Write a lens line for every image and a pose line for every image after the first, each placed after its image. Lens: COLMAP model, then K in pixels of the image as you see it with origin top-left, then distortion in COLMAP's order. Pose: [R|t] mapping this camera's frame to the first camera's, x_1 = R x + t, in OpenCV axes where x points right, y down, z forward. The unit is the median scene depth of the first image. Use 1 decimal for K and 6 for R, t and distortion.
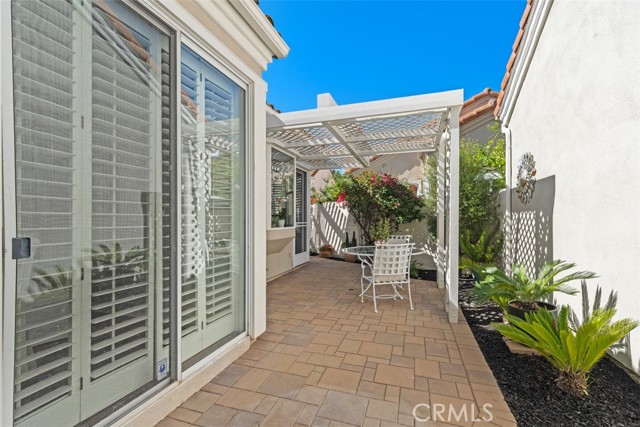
lens RADIAL K [[291.2, 0, 319.3], [0, 291.2, 217.0], [0, 0, 1]] dist [0.009037, -0.002173]
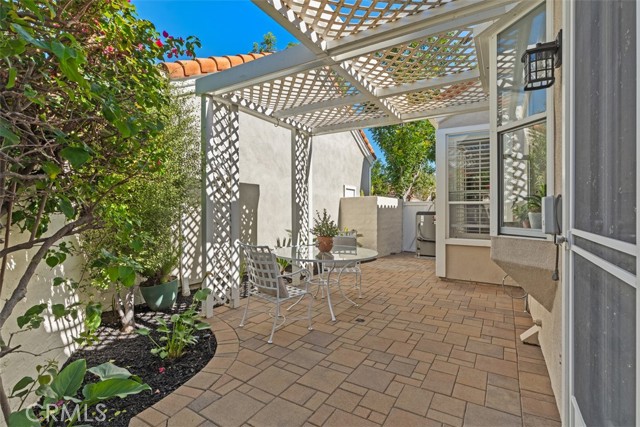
lens RADIAL K [[305.7, 0, 319.8], [0, 305.7, 213.3], [0, 0, 1]] dist [-0.002945, -0.000997]
pose [[-0.975077, 0.002419, 0.221855, 0.057160], [0.001695, 0.999993, -0.003455, 0.020647], [-0.221861, -0.002993, -0.975074, 2.119235]]
